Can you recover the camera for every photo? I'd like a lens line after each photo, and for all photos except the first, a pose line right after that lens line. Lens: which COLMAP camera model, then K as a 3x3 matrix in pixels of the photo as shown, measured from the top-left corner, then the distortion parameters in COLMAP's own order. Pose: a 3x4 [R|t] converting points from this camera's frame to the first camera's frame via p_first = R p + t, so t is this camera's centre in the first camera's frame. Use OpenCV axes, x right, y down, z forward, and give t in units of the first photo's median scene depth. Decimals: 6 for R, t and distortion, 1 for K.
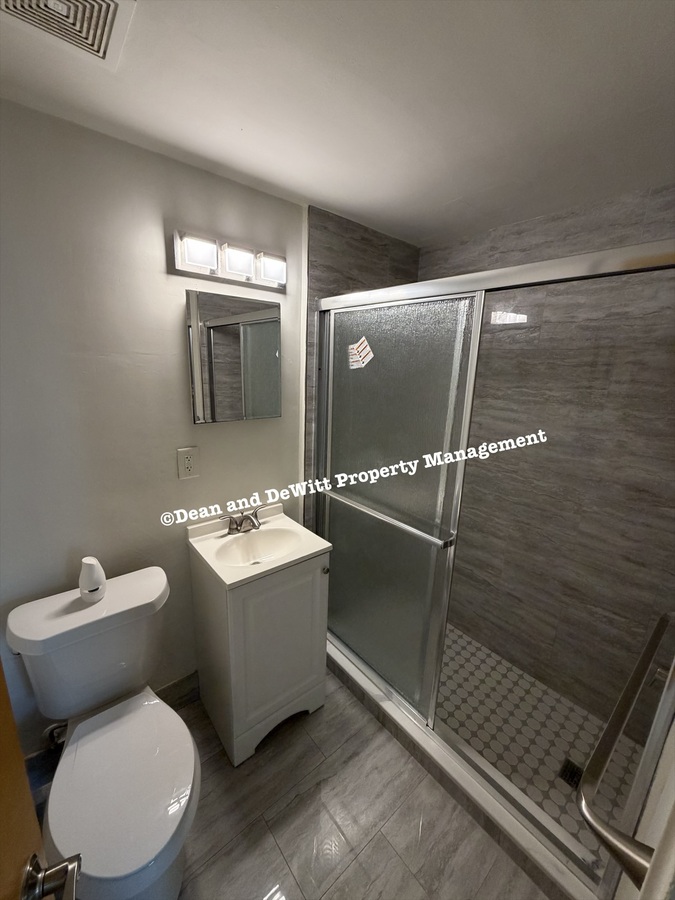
lens RADIAL K [[359.6, 0, 341.6], [0, 359.6, 451.7], [0, 0, 1]] dist [-0.003733, 0.000750]
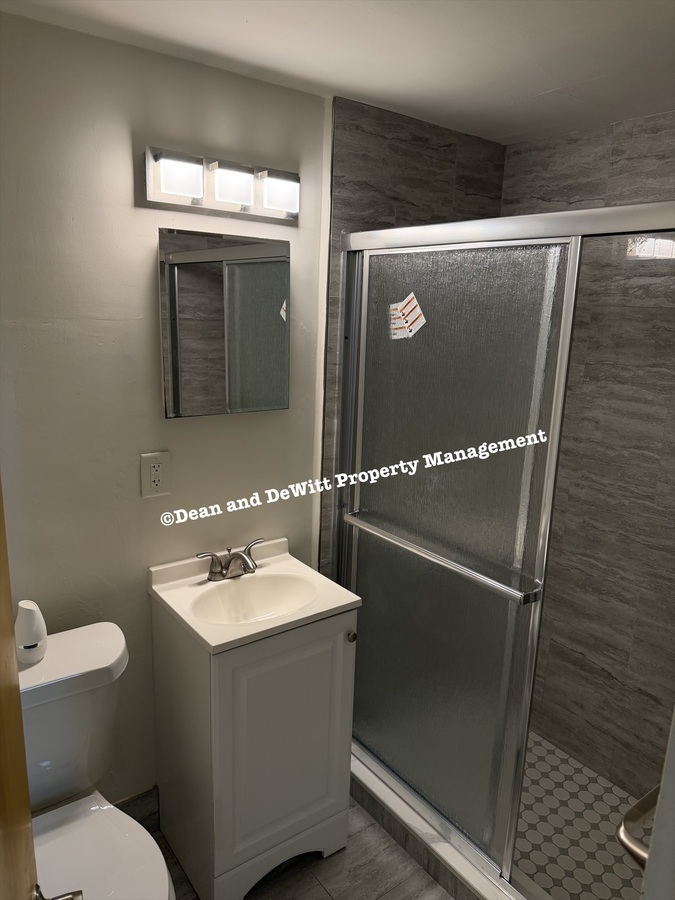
lens RADIAL K [[649.1, 0, 342.0], [0, 649.1, 446.7], [0, 0, 1]] dist [0.040947, -0.017002]
pose [[0.998070, 0.013065, -0.060716, 0.007589], [-0.014773, 0.999505, -0.027777, 0.007354], [0.060323, 0.028621, 0.997768, -0.218924]]
